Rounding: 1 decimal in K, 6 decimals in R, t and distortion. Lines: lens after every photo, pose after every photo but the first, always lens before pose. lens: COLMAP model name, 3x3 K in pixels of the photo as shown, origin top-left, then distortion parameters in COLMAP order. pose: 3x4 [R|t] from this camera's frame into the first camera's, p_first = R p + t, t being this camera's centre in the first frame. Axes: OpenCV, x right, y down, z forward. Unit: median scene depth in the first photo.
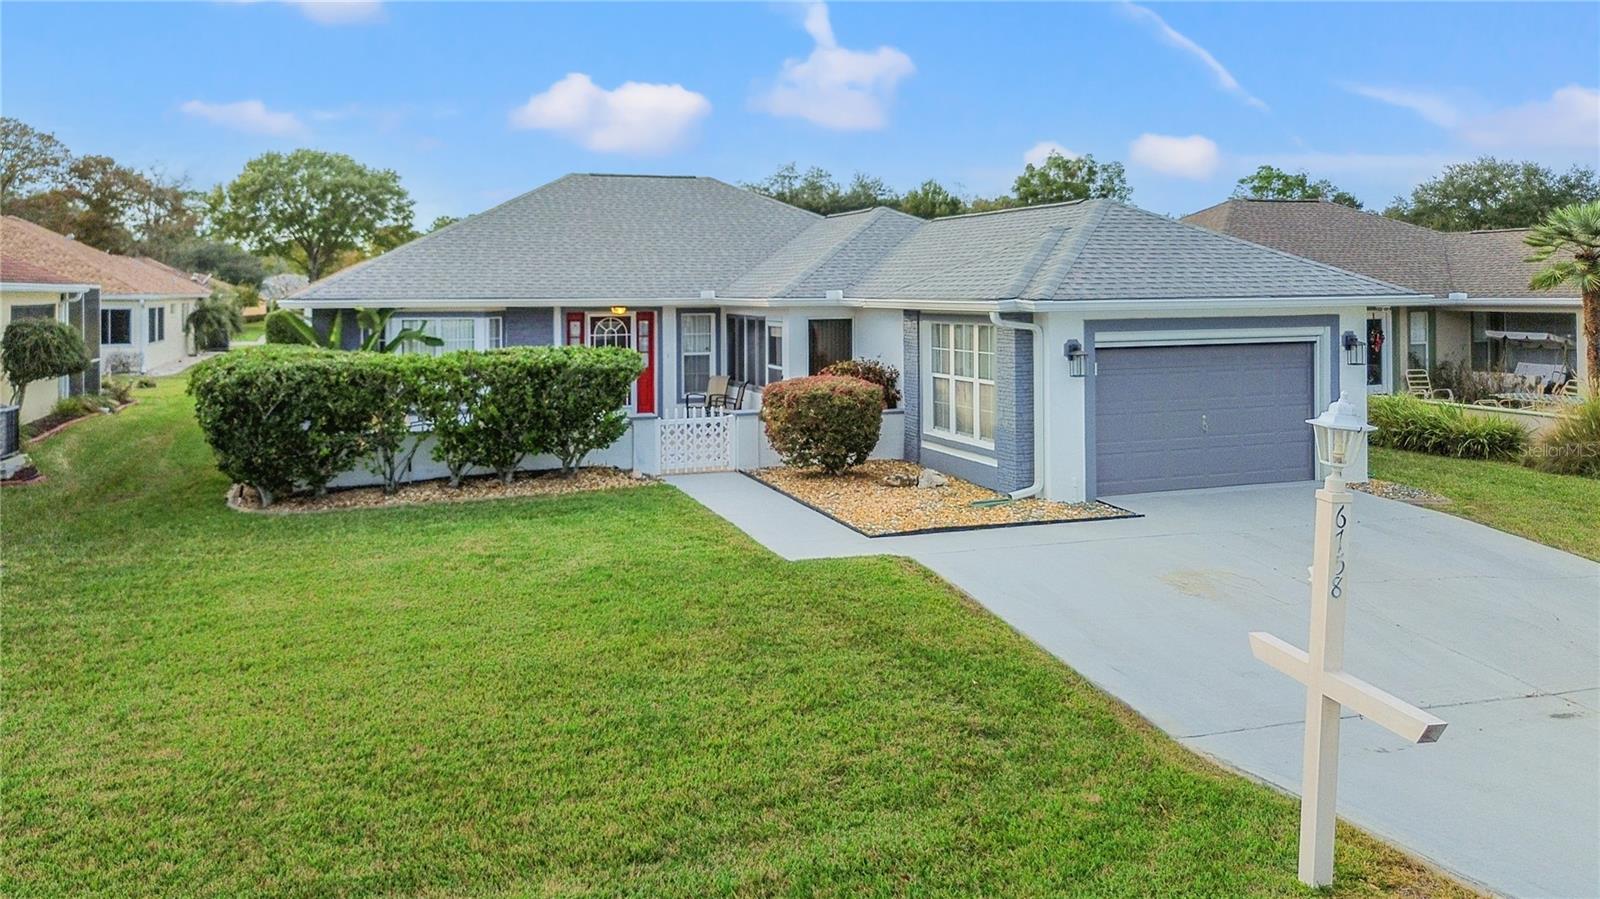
lens RADIAL K [[1170.8, 0, 794.6], [0, 1170.8, 316.3], [0, 0, 1]] dist [0.062712, -0.069595]
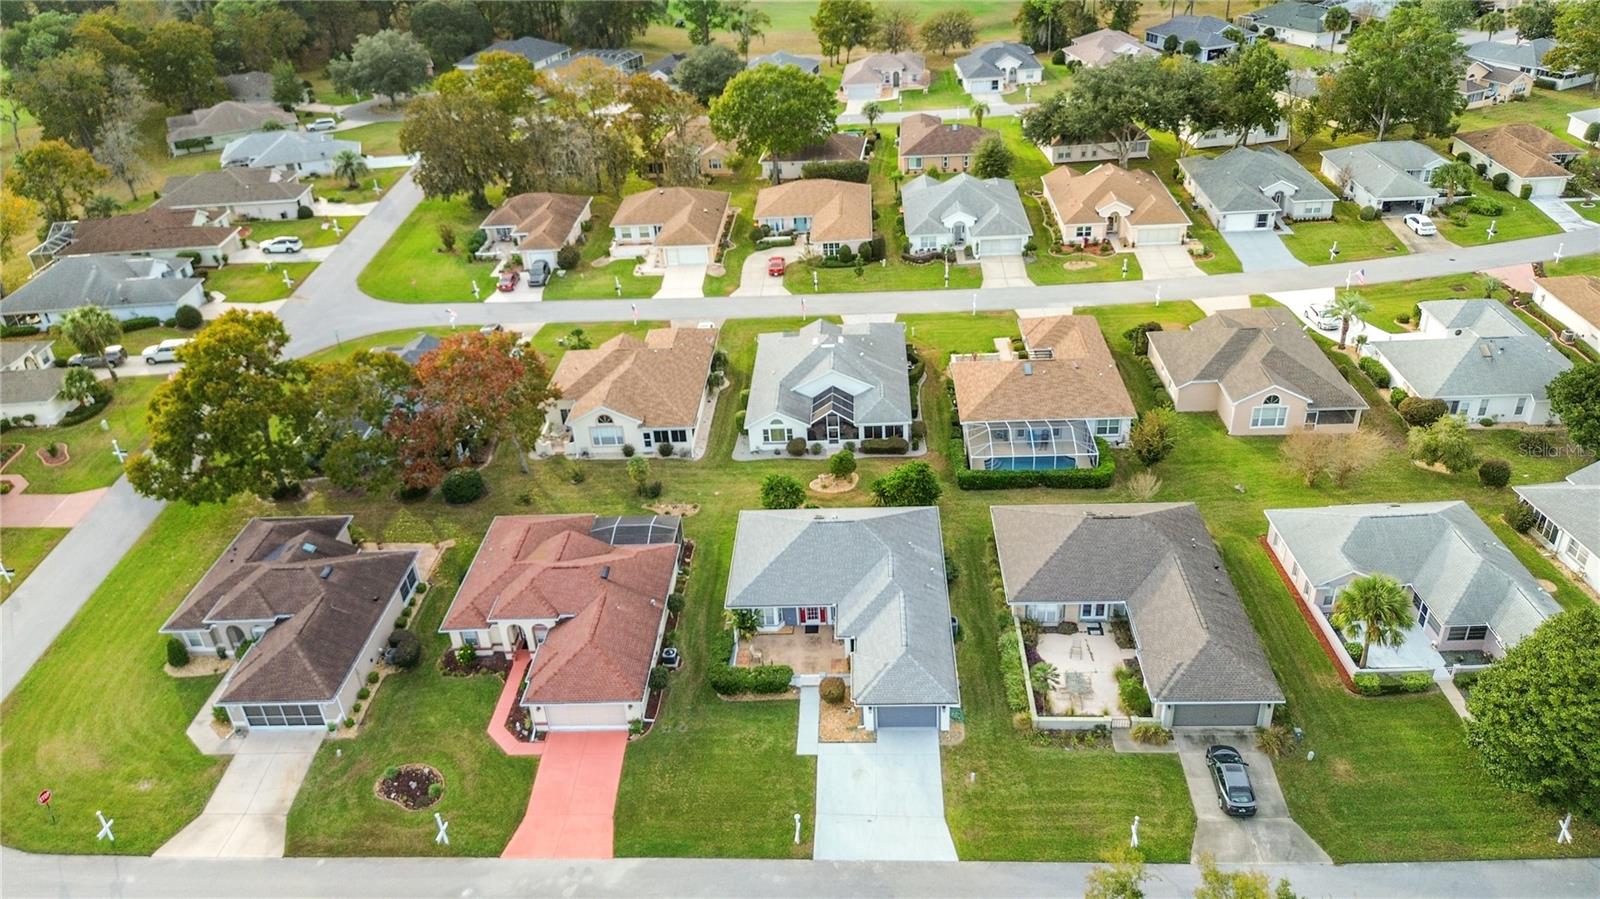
lens RADIAL K [[1136.8, 0, 800.0], [0, 1136.8, 449.5], [0, 0, 1]] dist [0.056598, -0.051504]
pose [[0.921125, 0.154838, -0.357148, 1.228073], [0.045198, 0.868739, 0.493203, -2.661546], [0.386635, -0.470444, 0.793219, -1.922660]]
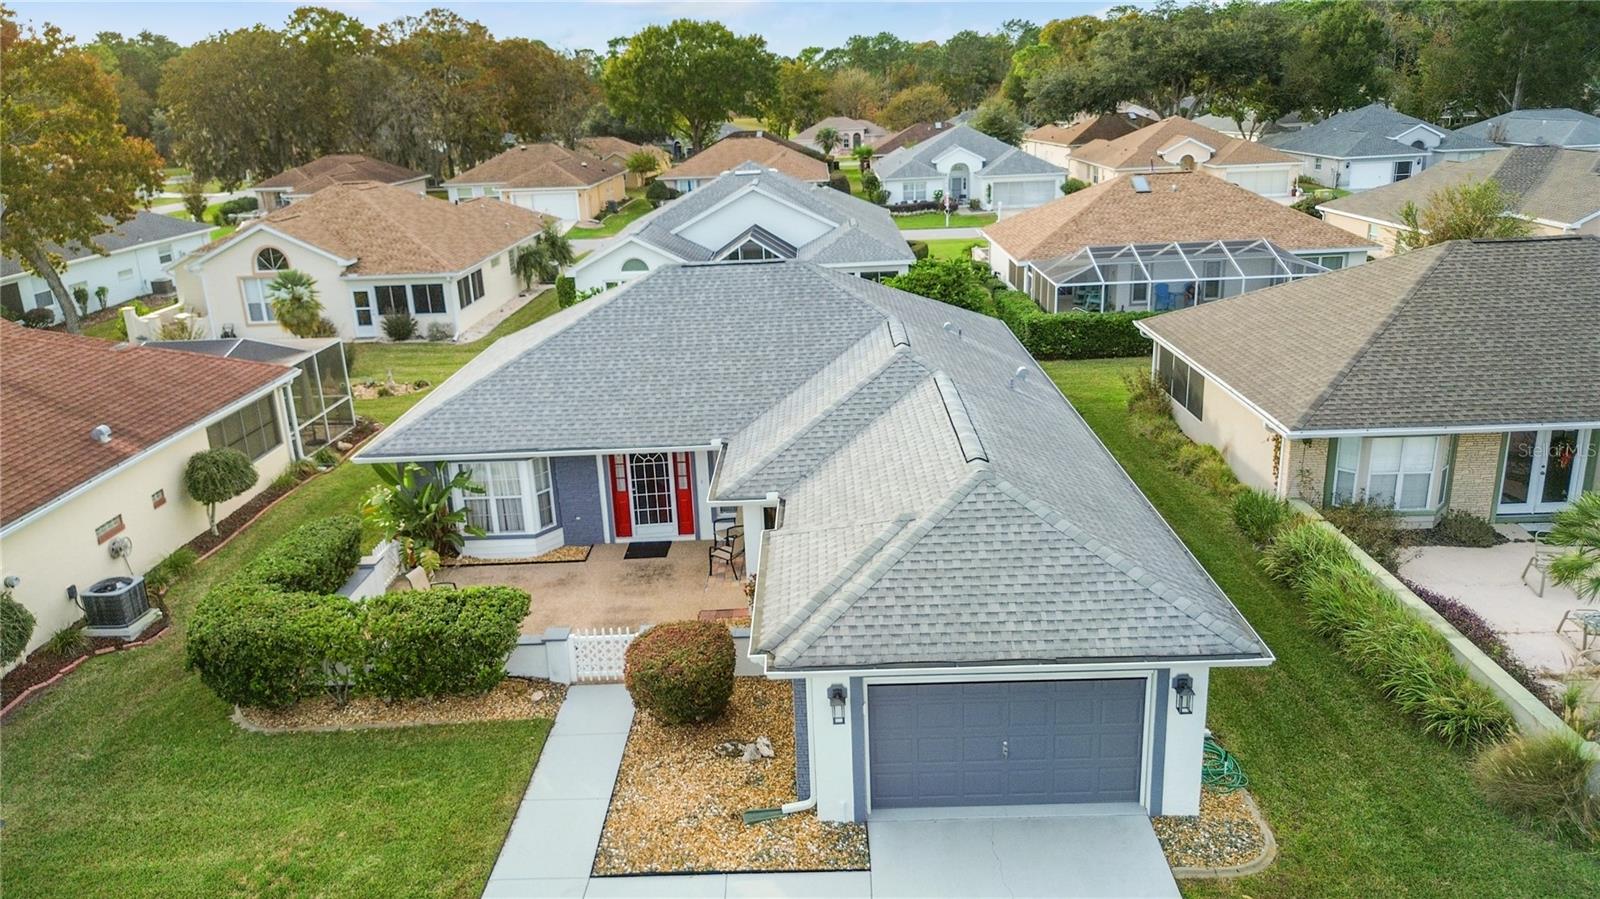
lens RADIAL K [[1138.2, 0, 800.0], [0, 1138.2, 449.5], [0, 0, 1]] dist [0.046392, -0.044014]
pose [[0.933962, 0.077581, -0.348850, 0.448447], [0.026972, 0.958066, 0.285274, -0.384389], [0.356354, -0.275844, 0.892705, 0.132363]]
